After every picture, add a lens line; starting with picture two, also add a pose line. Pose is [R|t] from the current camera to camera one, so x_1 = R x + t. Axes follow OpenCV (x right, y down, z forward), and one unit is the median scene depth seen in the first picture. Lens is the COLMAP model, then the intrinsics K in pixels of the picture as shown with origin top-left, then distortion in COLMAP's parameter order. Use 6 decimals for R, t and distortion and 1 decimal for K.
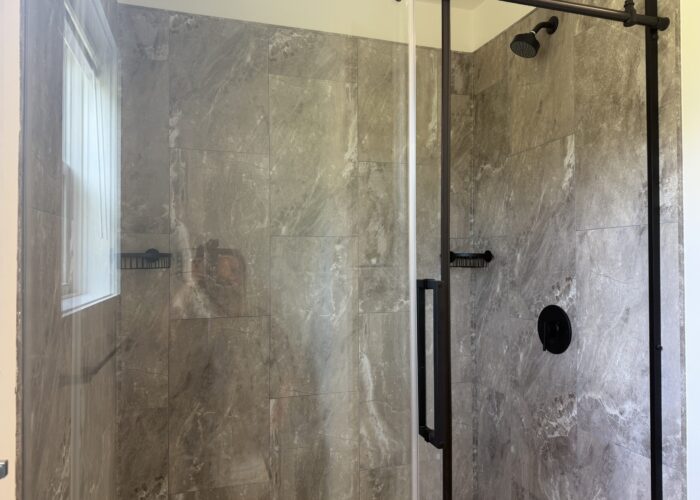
lens RADIAL K [[490.3, 0, 350.2], [0, 490.3, 252.0], [0, 0, 1]] dist [0.057384, -0.074772]
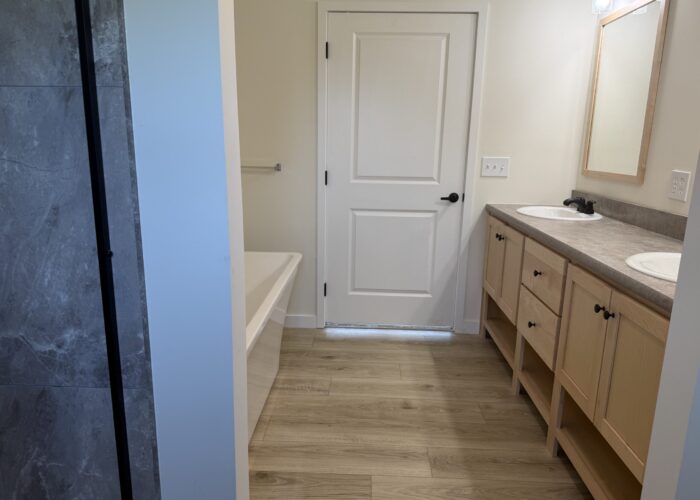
lens RADIAL K [[490.3, 0, 348.3], [0, 490.3, 249.4], [0, 0, 1]] dist [0.057384, -0.074772]
pose [[0.329037, -0.196368, 0.923674, 0.027628], [-0.037957, 0.974599, 0.220716, 0.000182], [-0.943554, -0.107683, 0.313226, 0.383007]]
